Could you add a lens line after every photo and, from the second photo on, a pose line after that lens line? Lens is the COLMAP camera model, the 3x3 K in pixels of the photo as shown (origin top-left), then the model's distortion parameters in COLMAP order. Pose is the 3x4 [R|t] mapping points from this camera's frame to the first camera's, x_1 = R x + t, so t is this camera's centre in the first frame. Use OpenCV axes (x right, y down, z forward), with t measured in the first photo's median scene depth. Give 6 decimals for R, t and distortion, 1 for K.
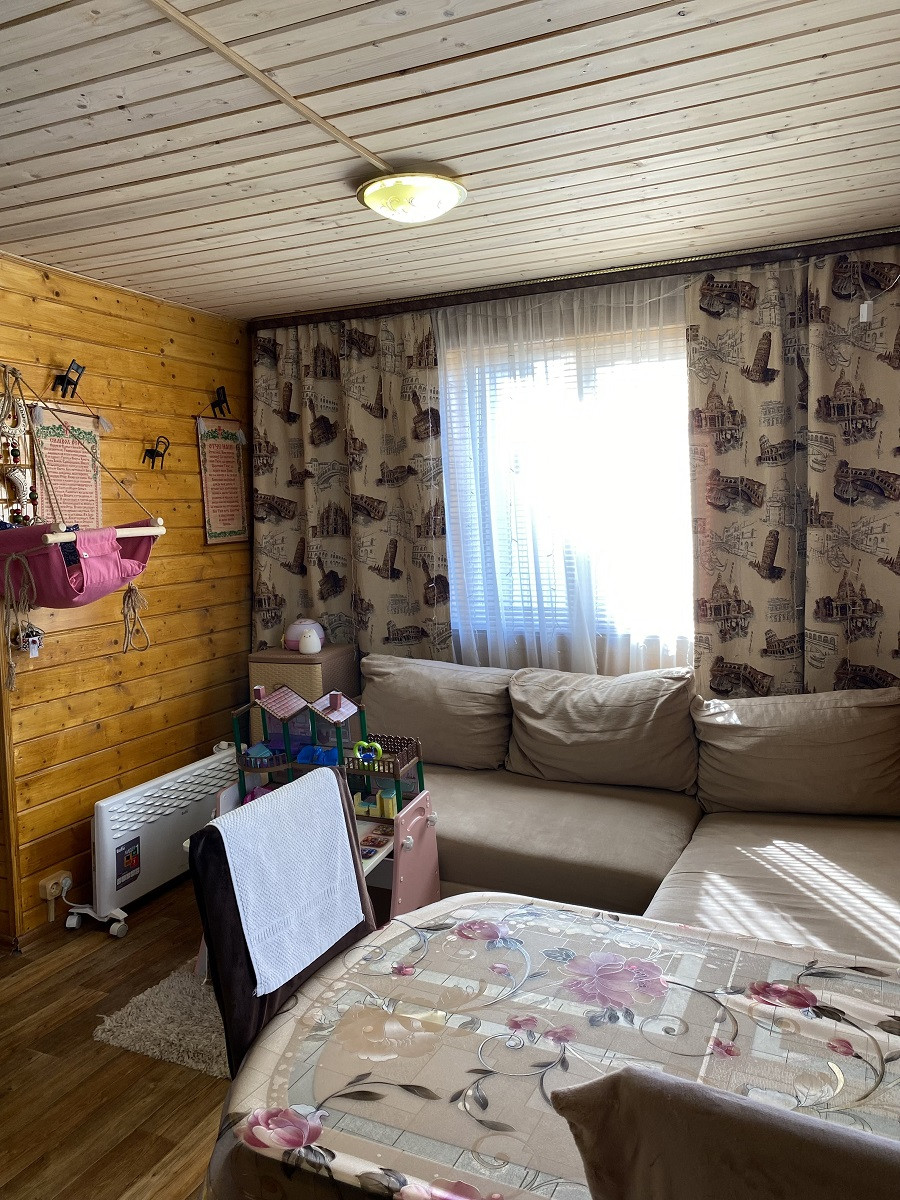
lens RADIAL K [[911.4, 0, 444.0], [0, 911.4, 599.4], [0, 0, 1]] dist [0.032812, -0.030996]
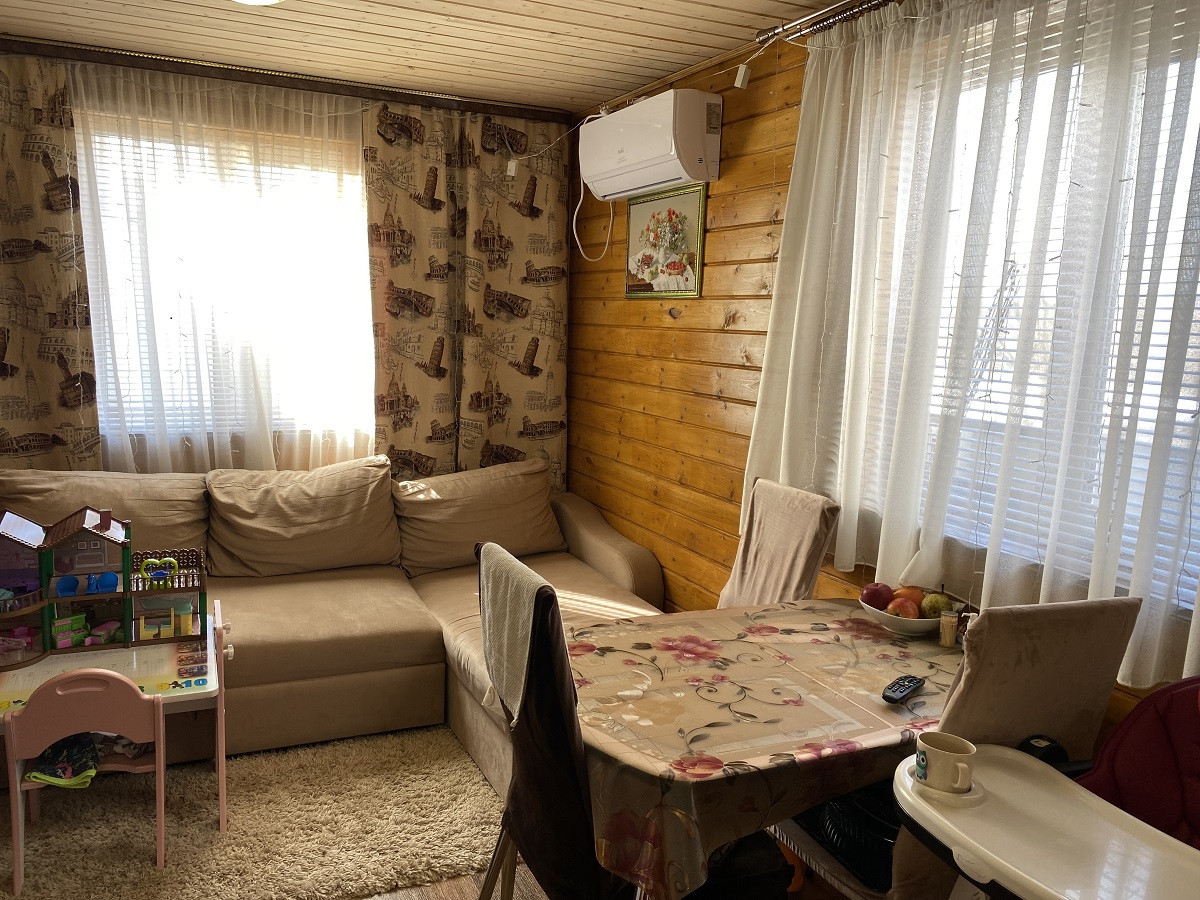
lens RADIAL K [[911.4, 0, 594.3], [0, 911.4, 455.7], [0, 0, 1]] dist [0.032812, -0.030996]
pose [[0.635595, -0.067001, 0.769109, -0.433566], [0.017753, 0.997232, 0.072203, -0.002608], [-0.771818, -0.032238, 0.635026, 0.078930]]
